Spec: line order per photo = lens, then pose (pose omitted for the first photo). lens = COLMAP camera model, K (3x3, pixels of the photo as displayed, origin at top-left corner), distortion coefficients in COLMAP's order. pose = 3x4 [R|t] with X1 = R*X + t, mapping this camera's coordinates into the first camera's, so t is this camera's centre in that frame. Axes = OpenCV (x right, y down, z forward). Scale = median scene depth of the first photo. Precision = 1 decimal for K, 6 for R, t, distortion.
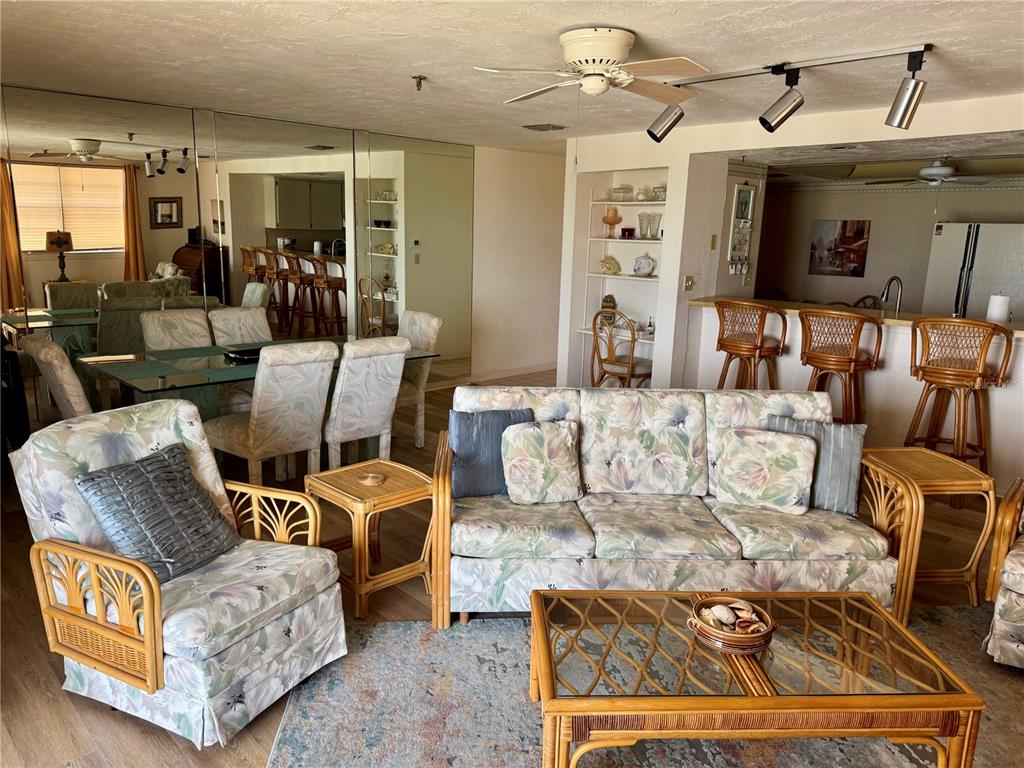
lens RADIAL K [[722.3, 0, 512.0], [0, 722.3, 384.0], [0, 0, 1]] dist [0.111370, -0.126790]
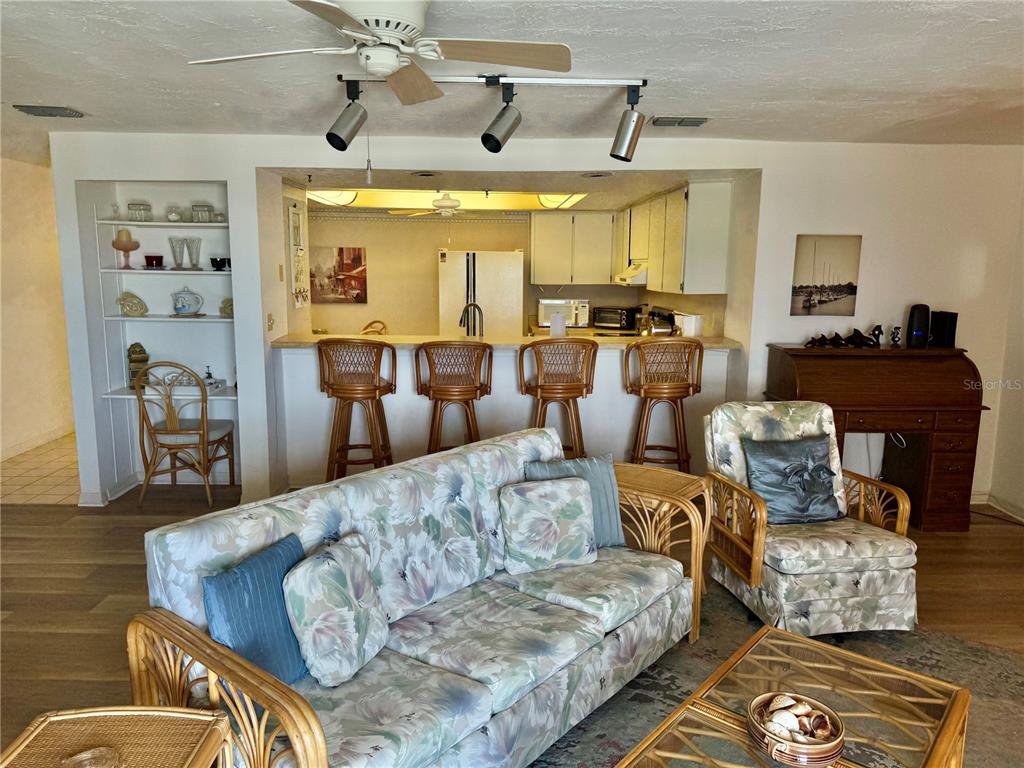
lens RADIAL K [[722.3, 0, 512.0], [0, 722.3, 384.0], [0, 0, 1]] dist [0.111370, -0.126790]
pose [[0.681865, -0.139940, 0.717967, -0.297719], [0.162421, 0.985992, 0.037927, -0.092783], [-0.713218, 0.090752, 0.695043, 0.385006]]
